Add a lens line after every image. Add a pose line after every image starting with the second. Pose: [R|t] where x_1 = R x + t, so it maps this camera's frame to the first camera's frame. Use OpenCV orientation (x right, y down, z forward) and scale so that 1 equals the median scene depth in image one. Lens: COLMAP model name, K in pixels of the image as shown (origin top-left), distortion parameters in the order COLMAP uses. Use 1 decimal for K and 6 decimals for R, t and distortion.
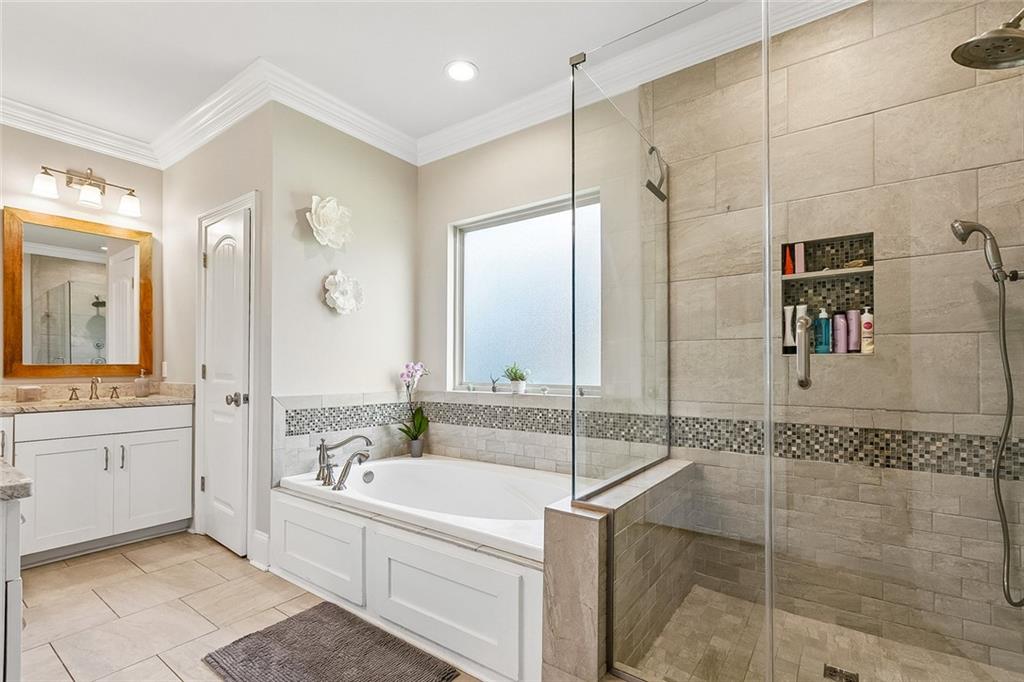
lens RADIAL K [[465.4, 0, 512.5], [0, 465.4, 363.0], [0, 0, 1]] dist [0.000204, 0.000162]
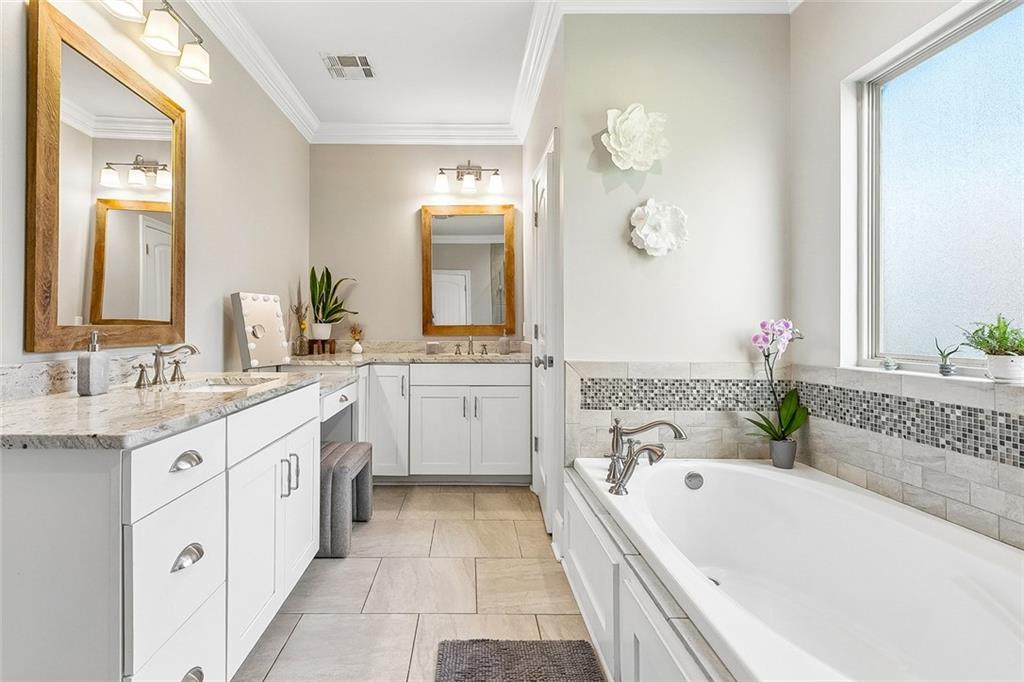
lens RADIAL K [[458.1, 0, 512.1], [0, 458.1, 326.7], [0, 0, 1]] dist [0.000458, 0.000252]
pose [[0.586830, -0.003838, -0.809701, 0.098602], [0.006405, 0.999979, -0.000098, 0.007790], [0.809685, -0.005128, 0.586843, 0.380074]]
